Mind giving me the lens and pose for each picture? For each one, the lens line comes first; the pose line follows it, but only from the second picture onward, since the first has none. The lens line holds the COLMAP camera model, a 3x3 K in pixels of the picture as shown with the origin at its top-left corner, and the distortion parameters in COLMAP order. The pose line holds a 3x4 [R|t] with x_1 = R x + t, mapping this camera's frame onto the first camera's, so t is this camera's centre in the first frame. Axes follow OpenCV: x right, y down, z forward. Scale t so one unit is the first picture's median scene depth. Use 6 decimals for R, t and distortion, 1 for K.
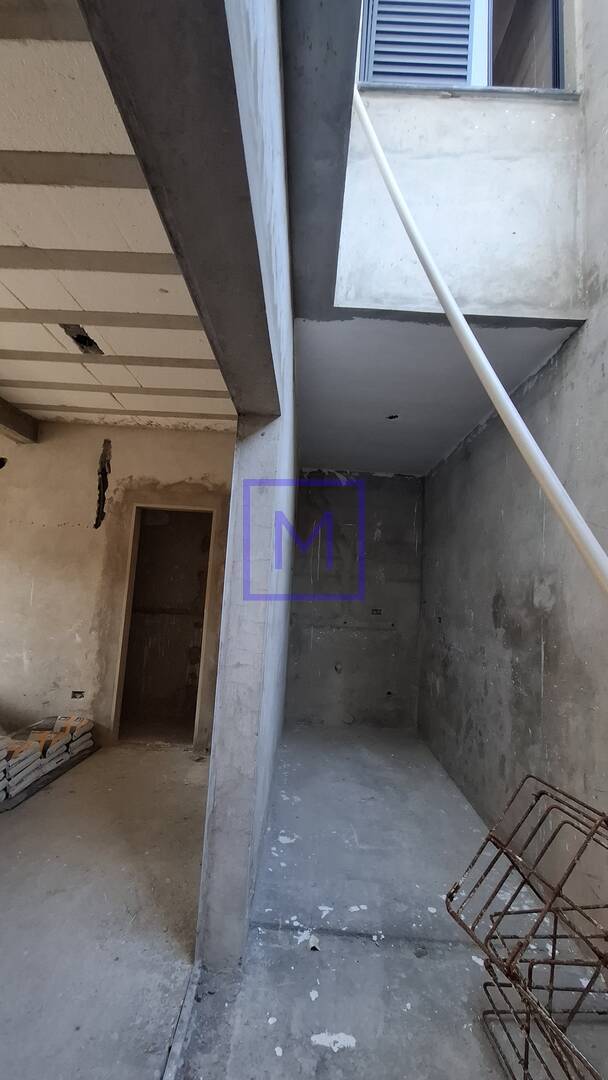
lens RADIAL K [[428.6, 0, 306.7], [0, 428.6, 545.9], [0, 0, 1]] dist [0.000200, 0.001068]
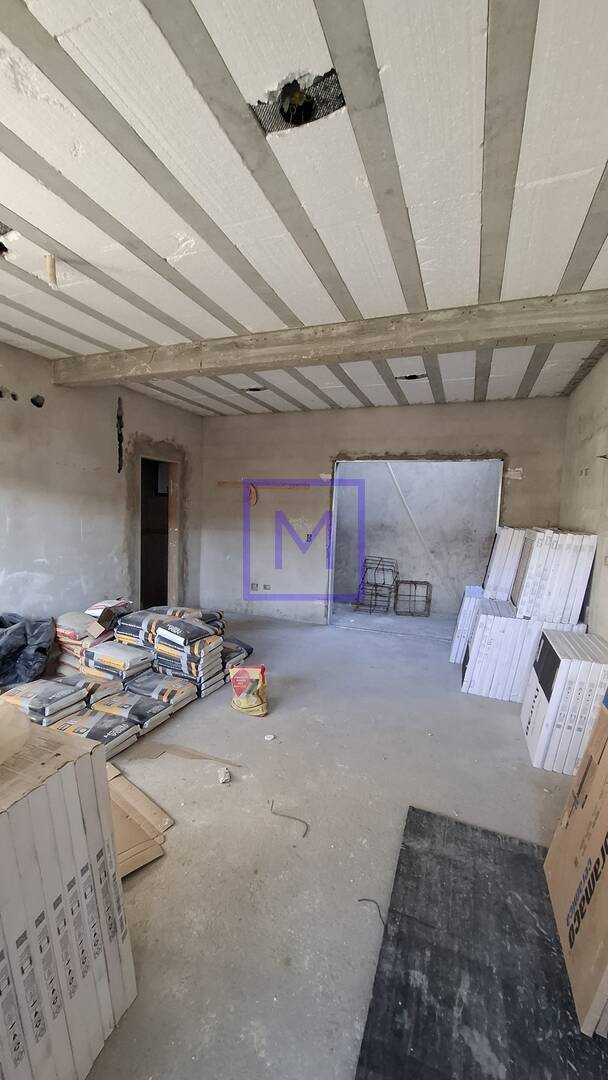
lens RADIAL K [[428.6, 0, 306.7], [0, 428.6, 545.9], [0, 0, 1]] dist [0.000200, 0.001068]
pose [[0.350522, -0.128427, 0.927707, -1.483908], [-0.107105, 0.978558, 0.175935, -0.110860], [-0.930410, -0.161031, 0.329251, 0.045002]]
